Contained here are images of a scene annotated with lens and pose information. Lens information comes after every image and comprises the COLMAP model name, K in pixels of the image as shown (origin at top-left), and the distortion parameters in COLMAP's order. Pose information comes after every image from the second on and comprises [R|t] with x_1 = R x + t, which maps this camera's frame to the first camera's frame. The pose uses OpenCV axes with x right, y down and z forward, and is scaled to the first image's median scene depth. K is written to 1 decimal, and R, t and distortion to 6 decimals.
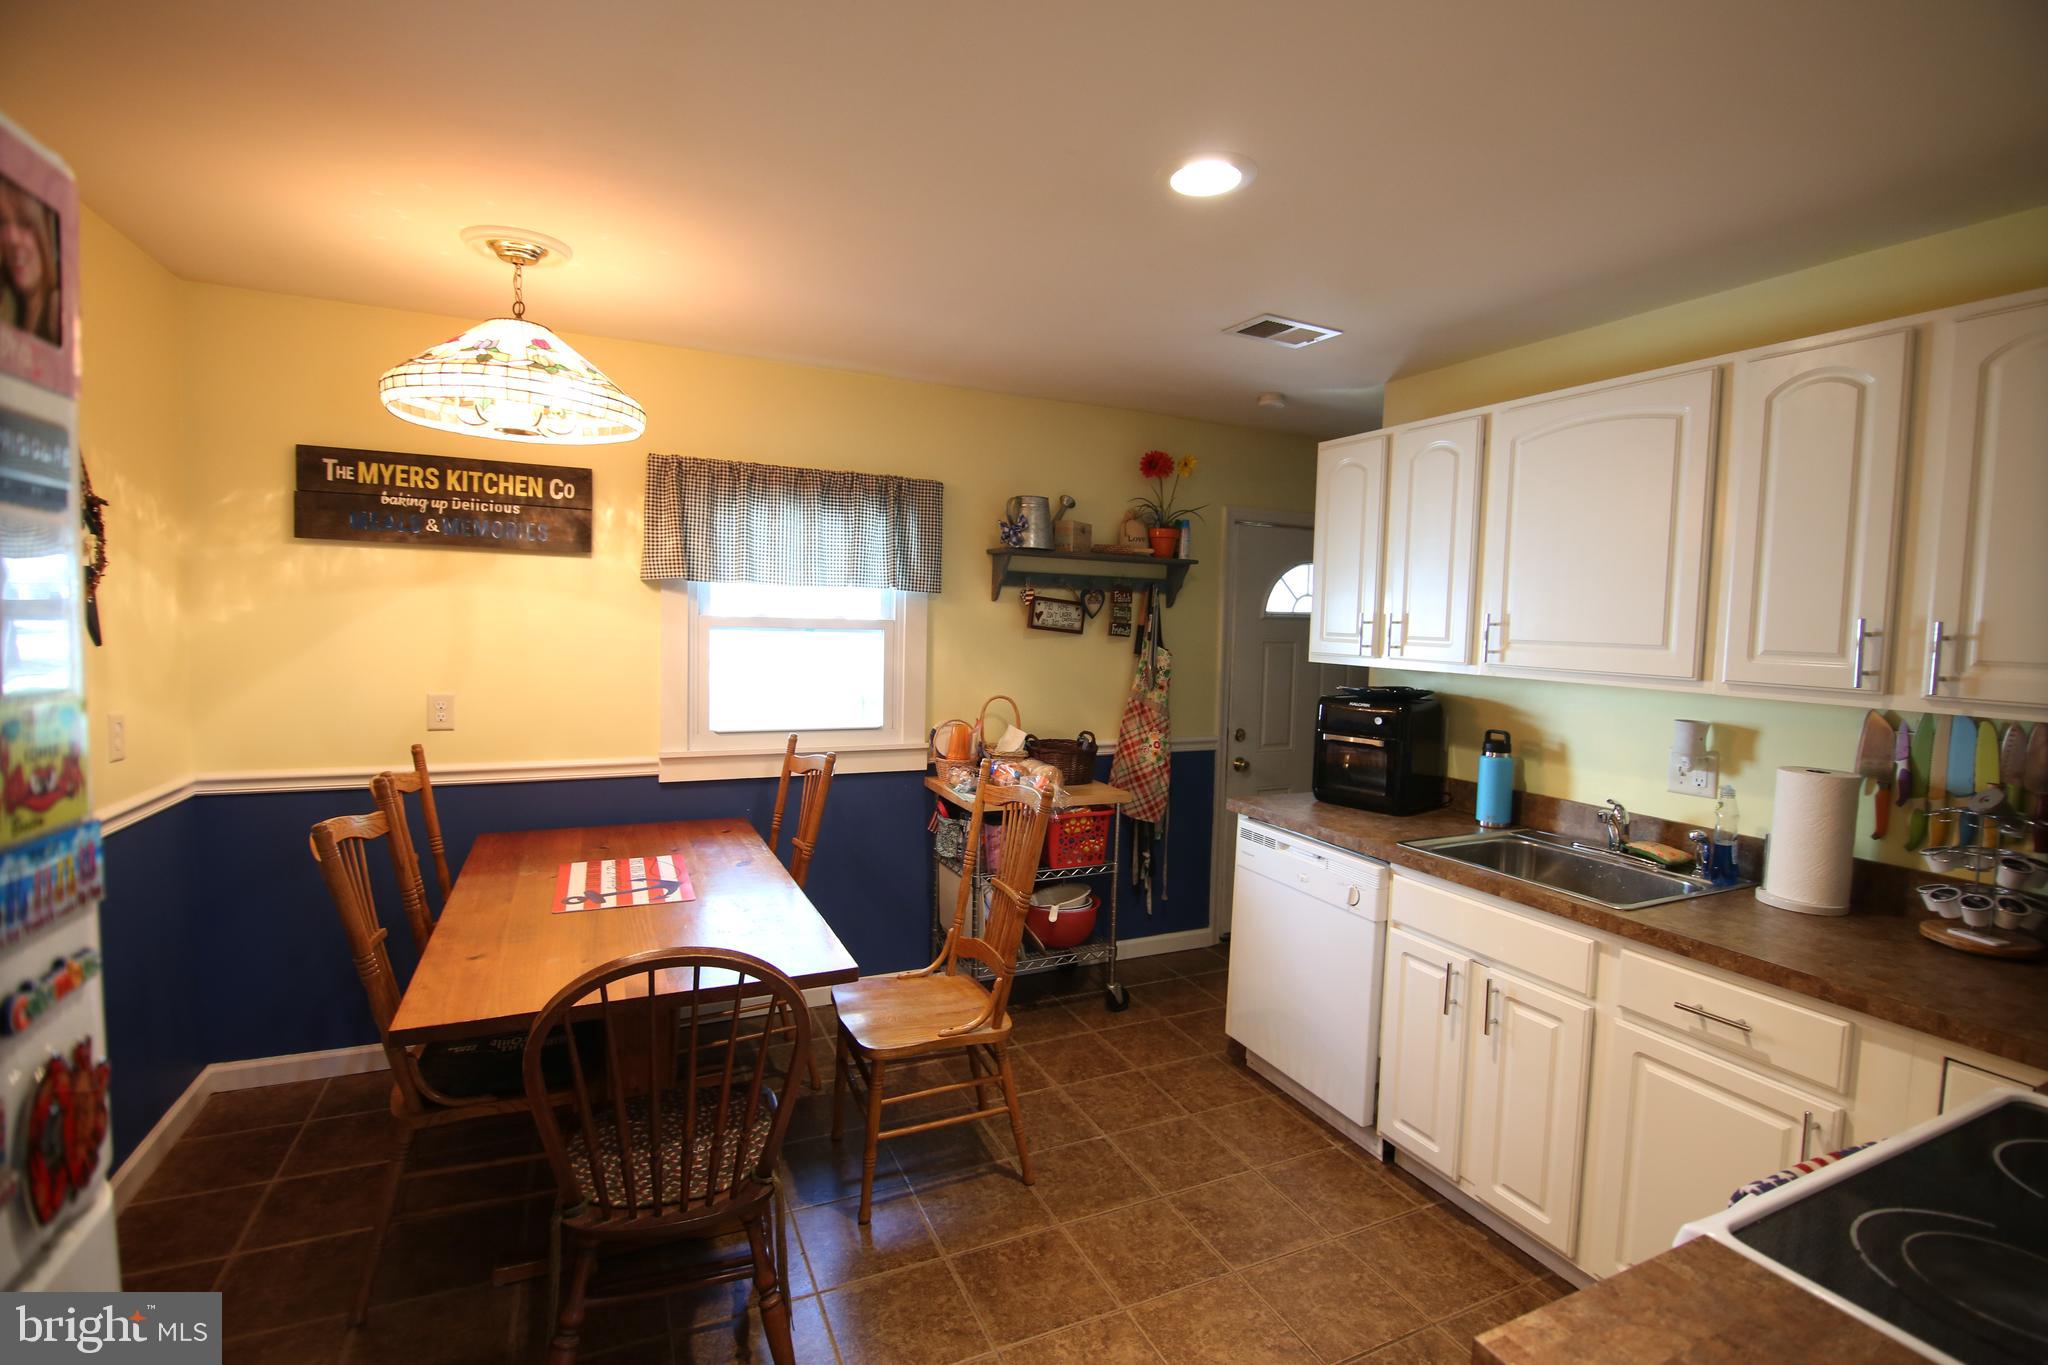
lens RADIAL K [[917.7, 0, 1024.0], [0, 917.7, 682.5], [0, 0, 1]] dist [-0.008392, -0.005799]
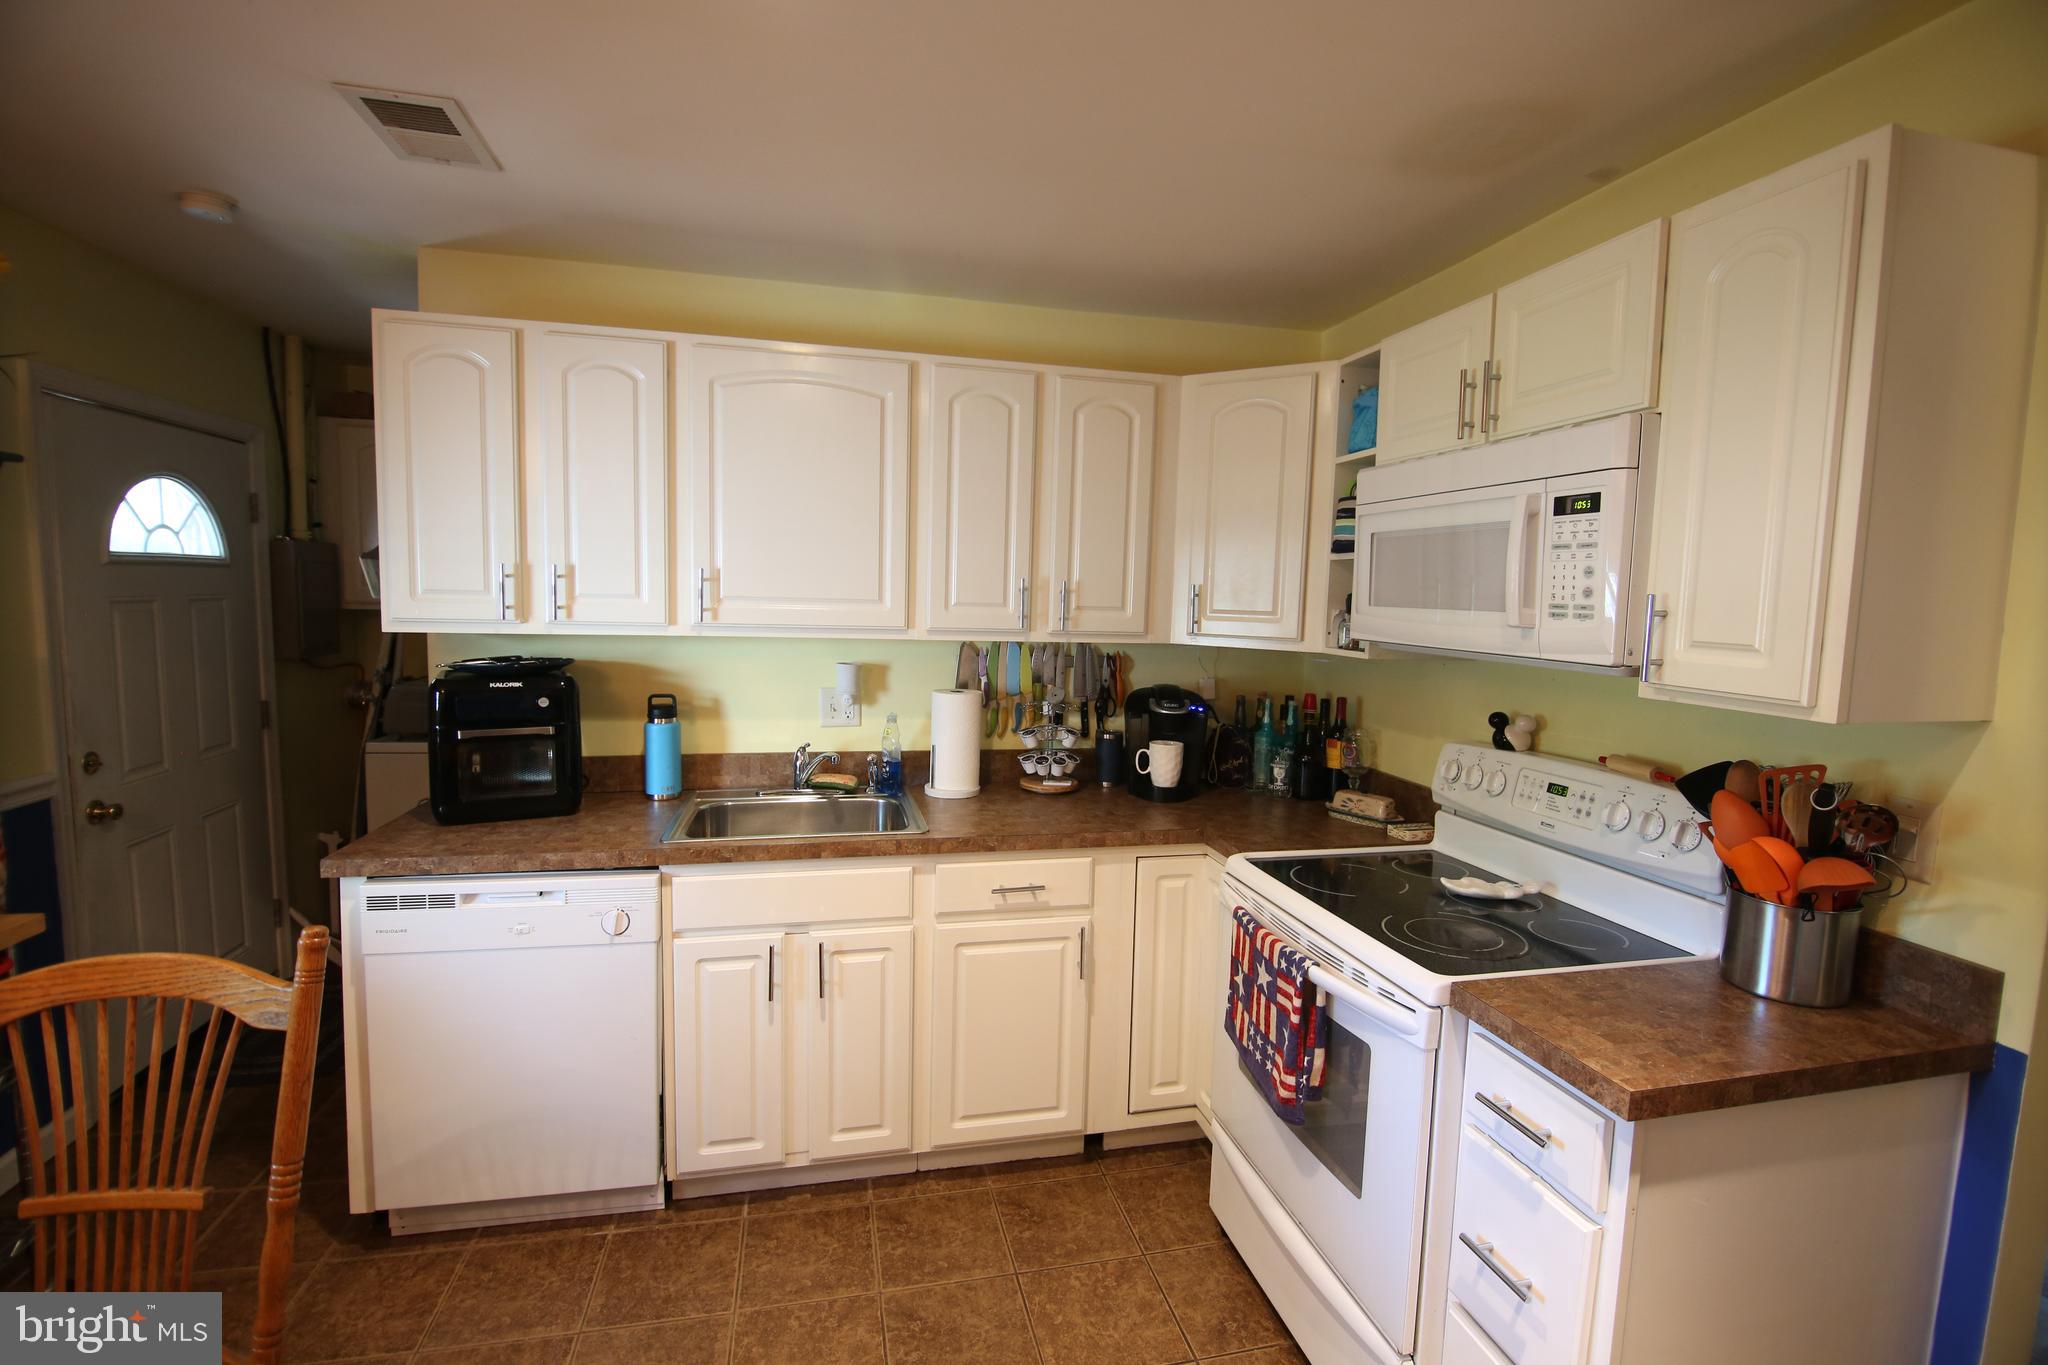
lens RADIAL K [[916.0, 0, 1024.0], [0, 916.0, 682.5], [0, 0, 1]] dist [0.019781, -0.027475]
pose [[0.213710, -0.119388, 0.969575, -0.331801], [0.050214, 0.992535, 0.111147, -0.048678], [-0.975606, 0.024933, 0.218109, 0.494064]]
